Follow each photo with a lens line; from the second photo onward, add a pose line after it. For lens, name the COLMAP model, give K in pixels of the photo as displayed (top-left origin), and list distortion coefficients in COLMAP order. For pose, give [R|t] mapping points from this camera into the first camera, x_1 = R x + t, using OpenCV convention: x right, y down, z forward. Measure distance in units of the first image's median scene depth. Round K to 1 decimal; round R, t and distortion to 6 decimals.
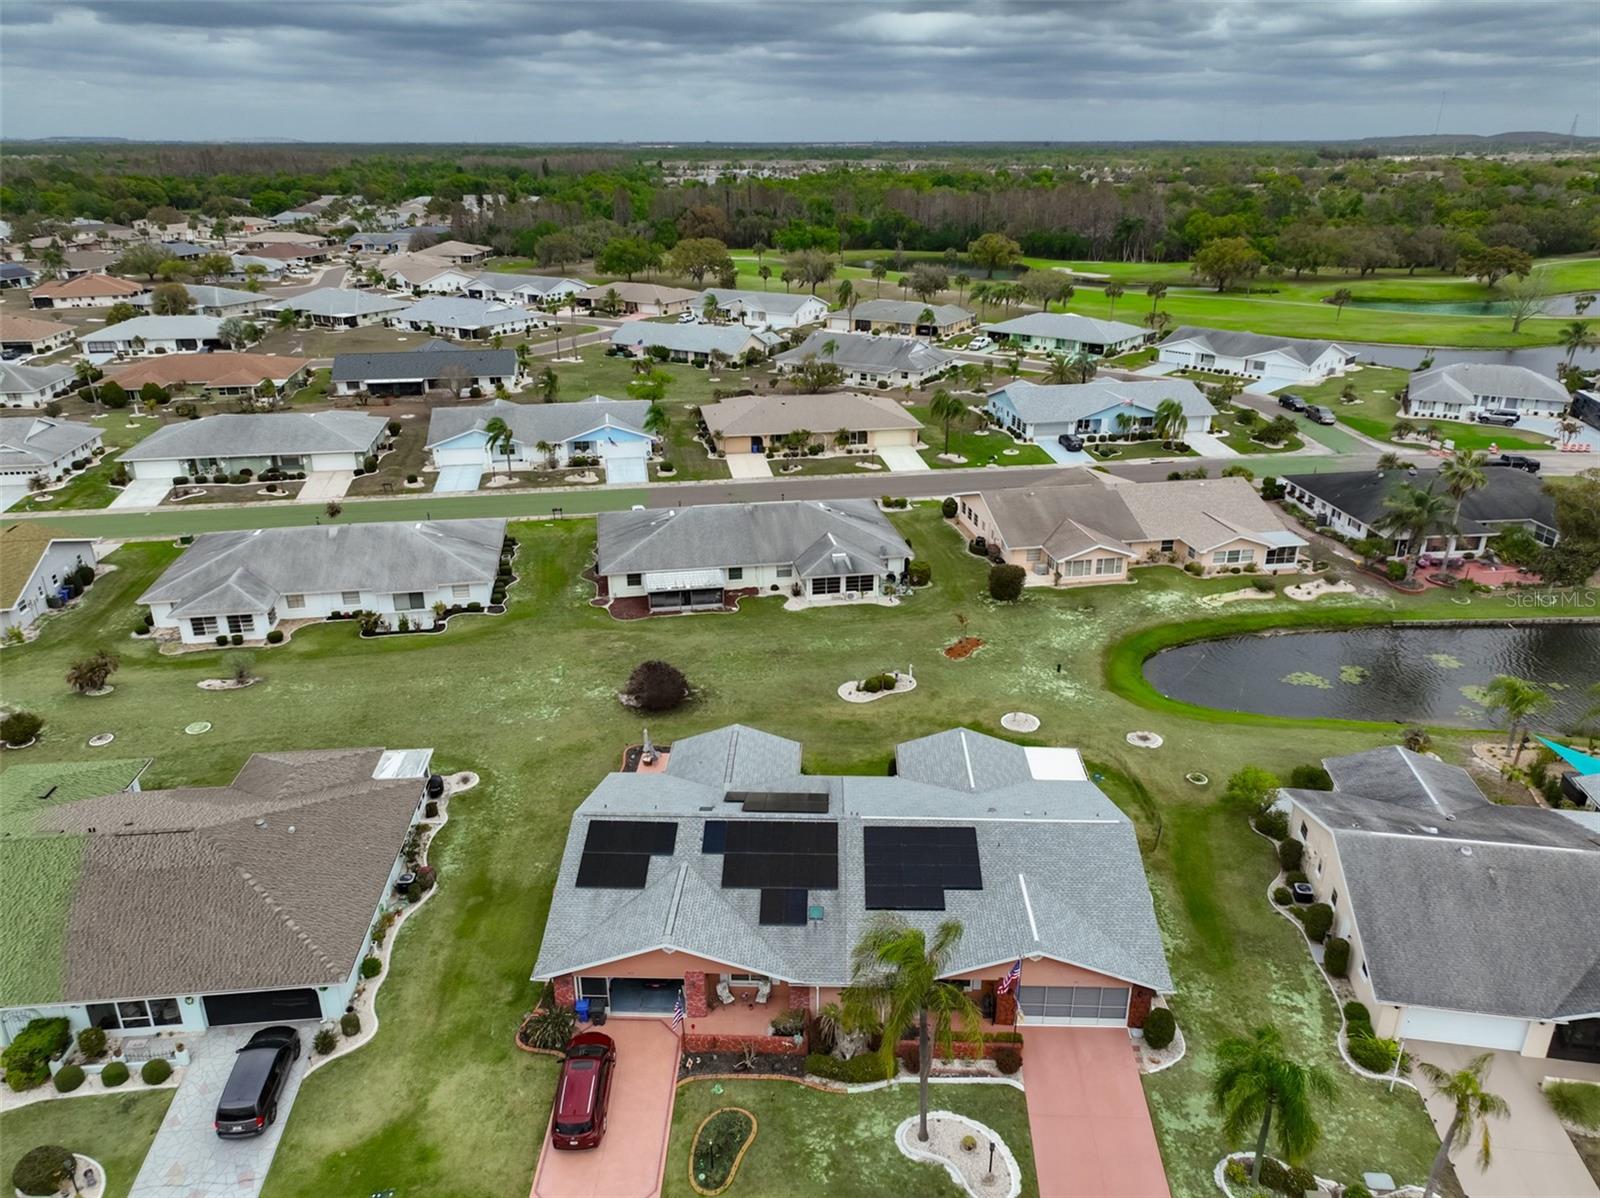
lens RADIAL K [[1115.5, 0, 808.4], [0, 1115.5, 604.2], [0, 0, 1]] dist [0.000332, 0.016692]
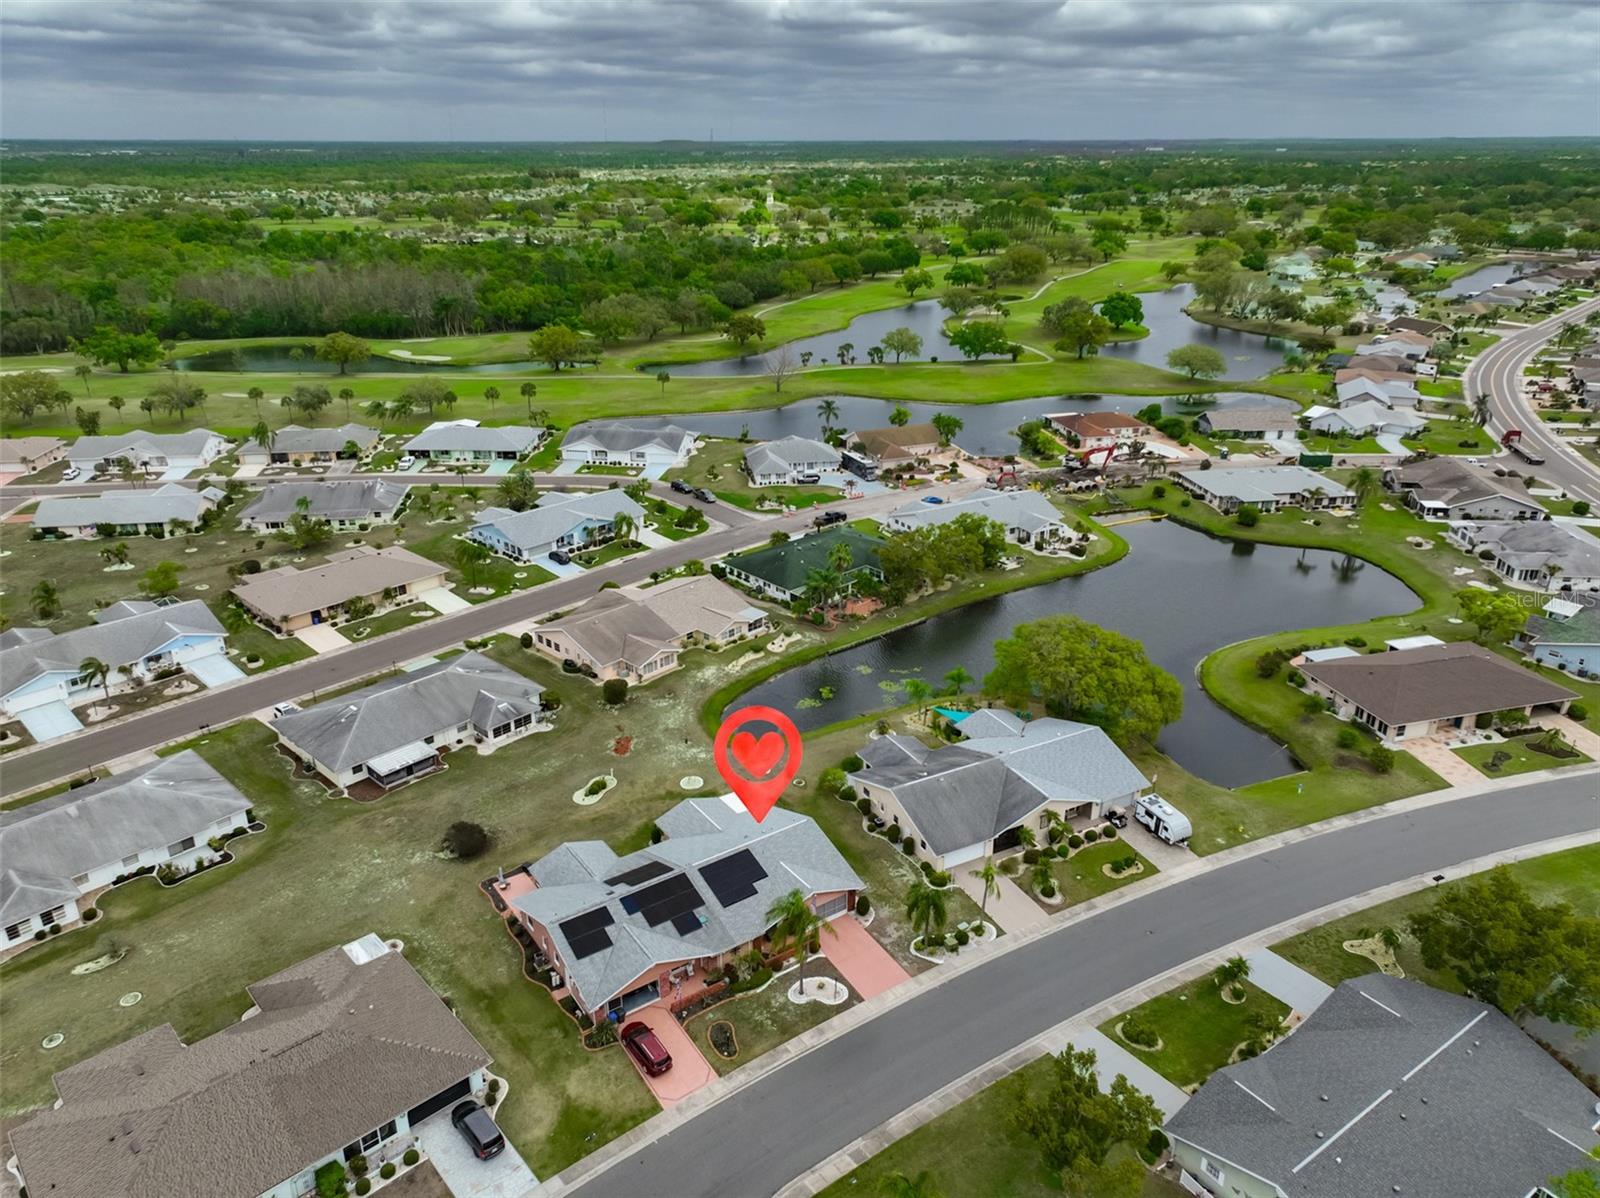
lens RADIAL K [[1115.5, 0, 808.4], [0, 1115.5, 604.2], [0, 0, 1]] dist [0.000332, 0.016692]
pose [[0.798957, -0.231630, 0.554992, -0.412245], [0.229905, 0.970393, 0.074033, -0.182487], [-0.555708, 0.068446, 0.828555, -0.377984]]
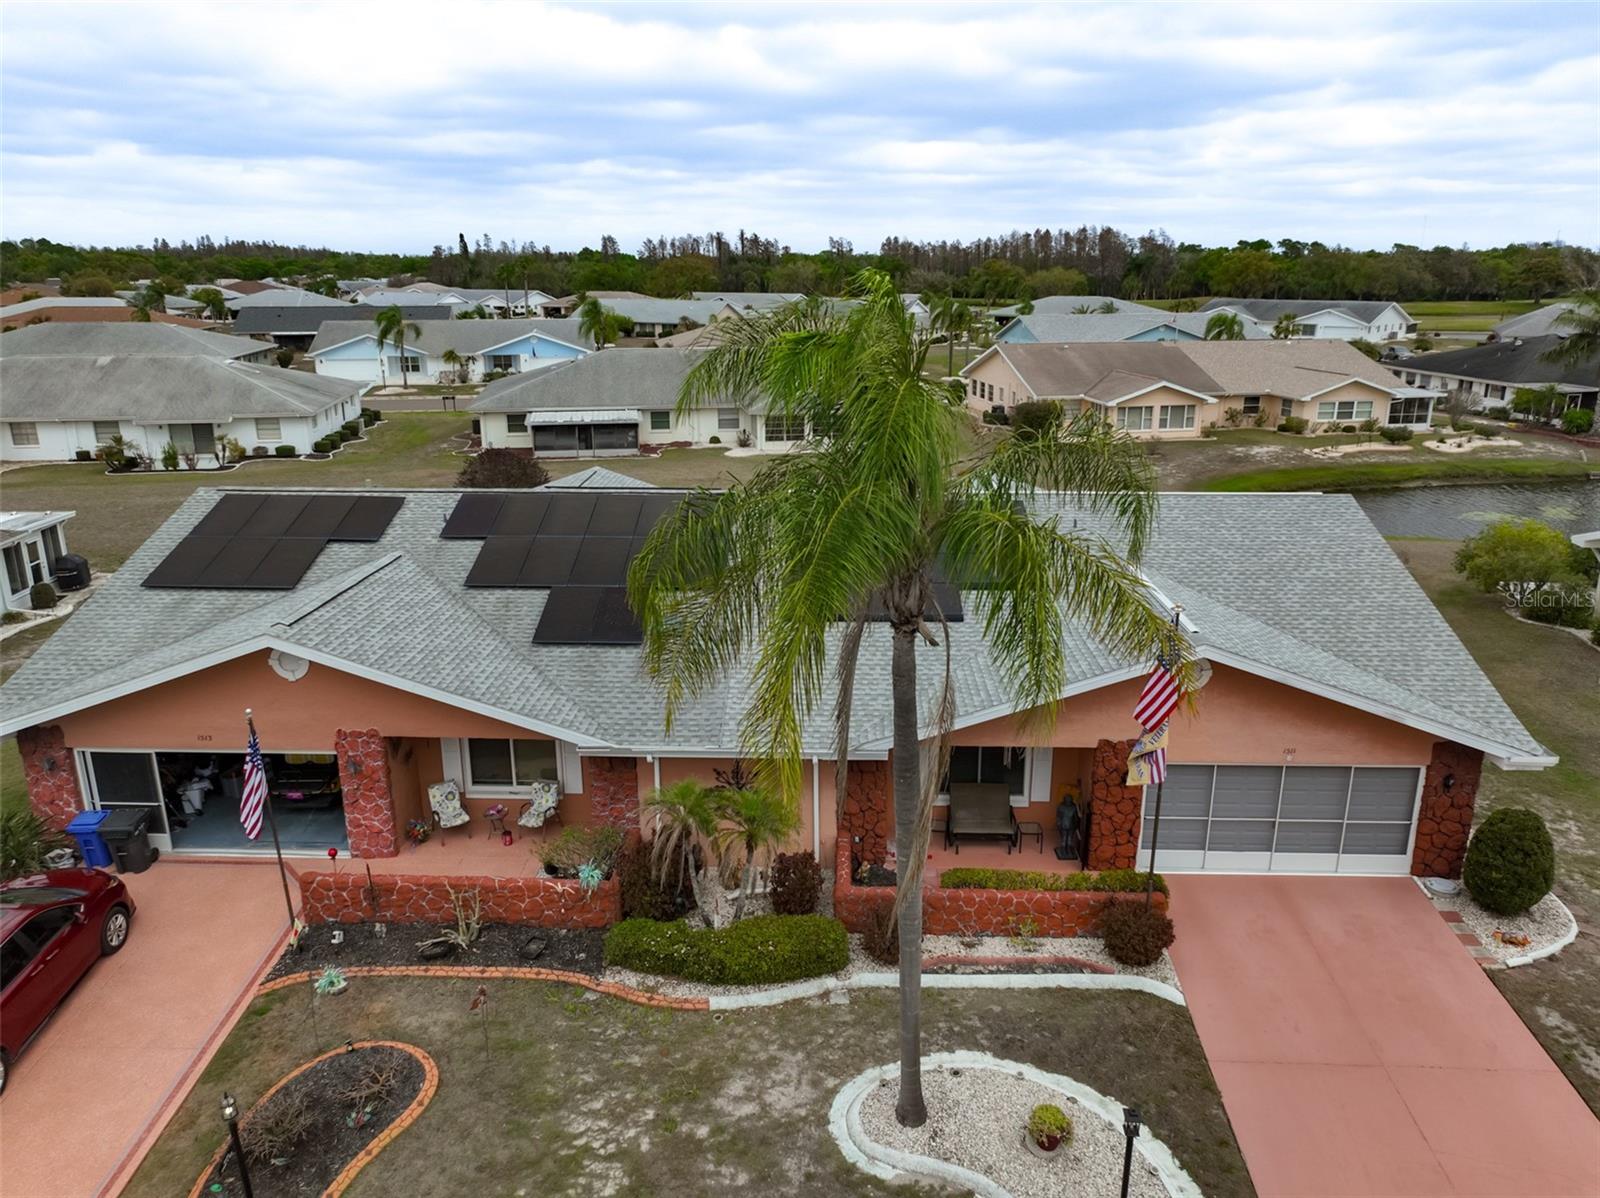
lens RADIAL K [[1115.5, 0, 808.4], [0, 1115.5, 604.2], [0, 0, 1]] dist [0.000332, 0.016692]
pose [[0.999993, -0.000074, -0.003833, 0.033539], [-0.000304, 0.995122, -0.098652, 0.164130], [0.003821, 0.098653, 0.995115, 0.297752]]
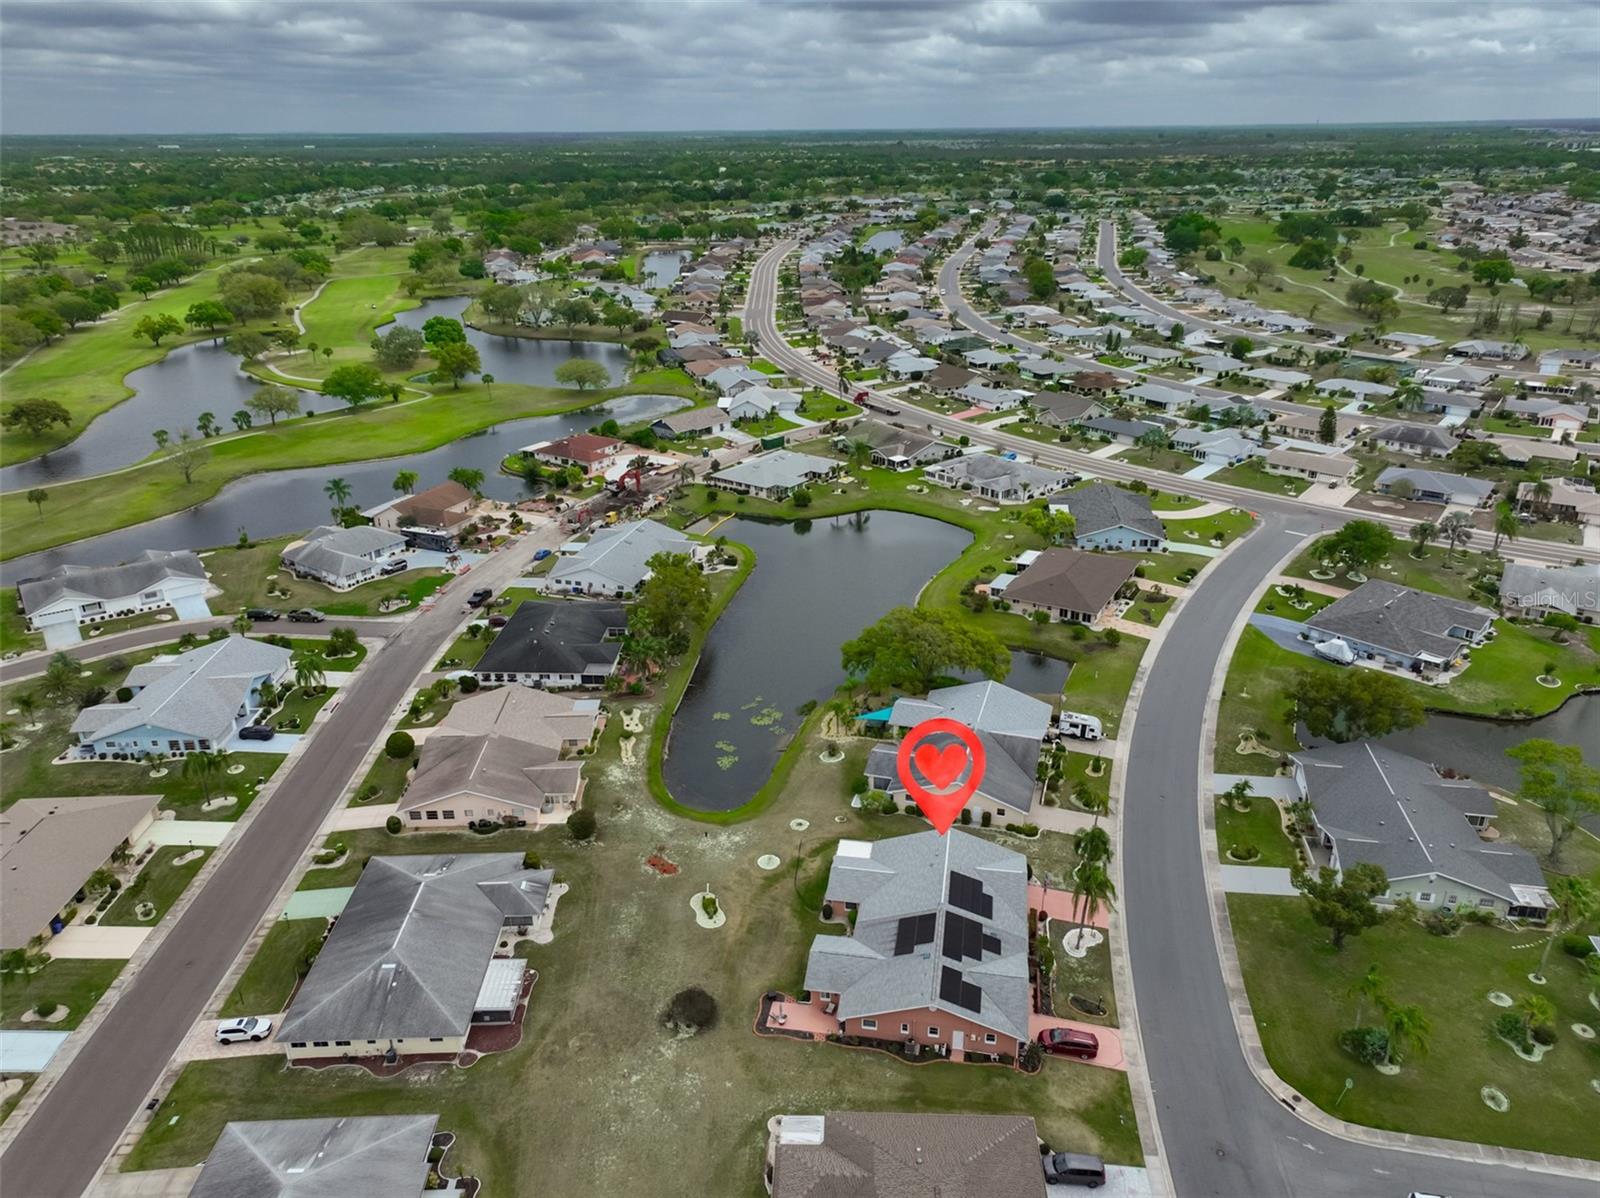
lens RADIAL K [[1115.5, 0, 808.4], [0, 1115.5, 604.2], [0, 0, 1]] dist [0.000332, 0.016692]
pose [[0.137774, -0.389138, 0.910818, -0.928348], [0.384229, 0.868573, 0.312969, -0.577240], [-0.912900, 0.306843, 0.269185, 0.289207]]
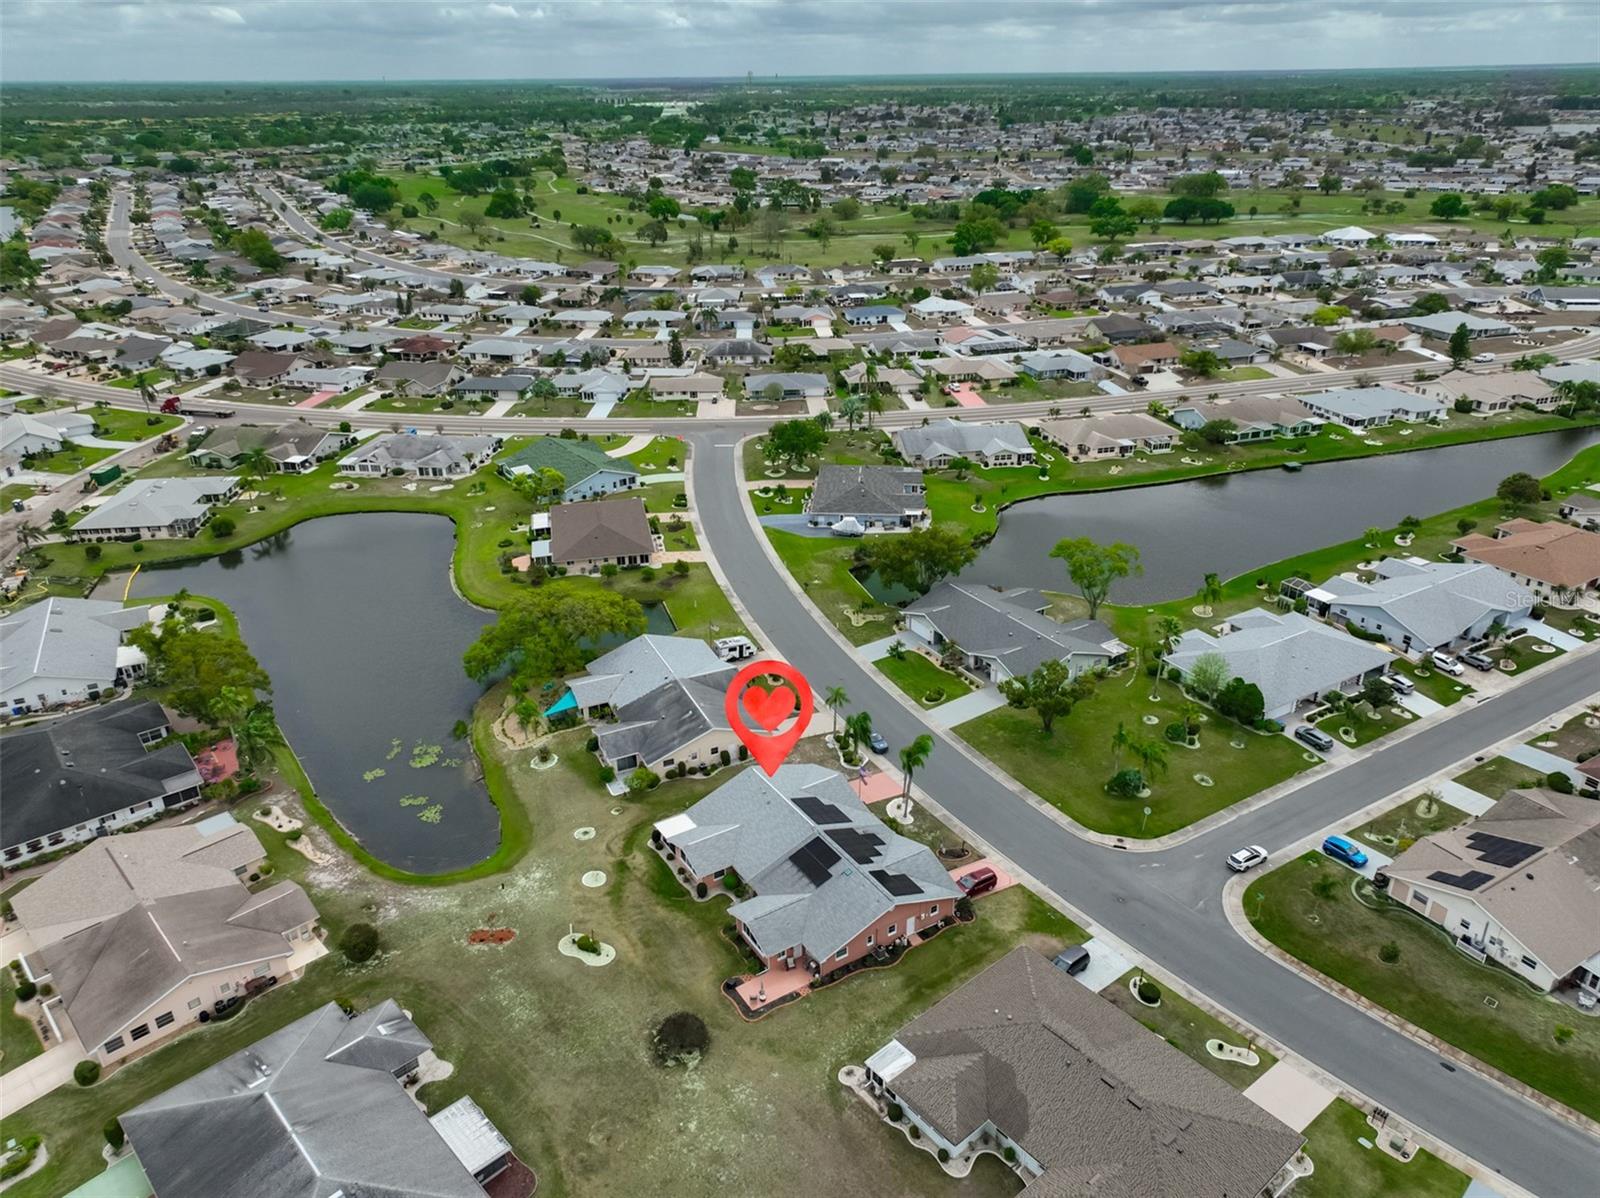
lens RADIAL K [[1115.5, 0, 808.4], [0, 1115.5, 604.2], [0, 0, 1]] dist [0.000332, 0.016692]
pose [[-0.564404, -0.347901, 0.748607, -0.785098], [0.323040, 0.741452, 0.588128, -0.775102], [-0.759667, 0.573772, -0.306092, 0.803948]]
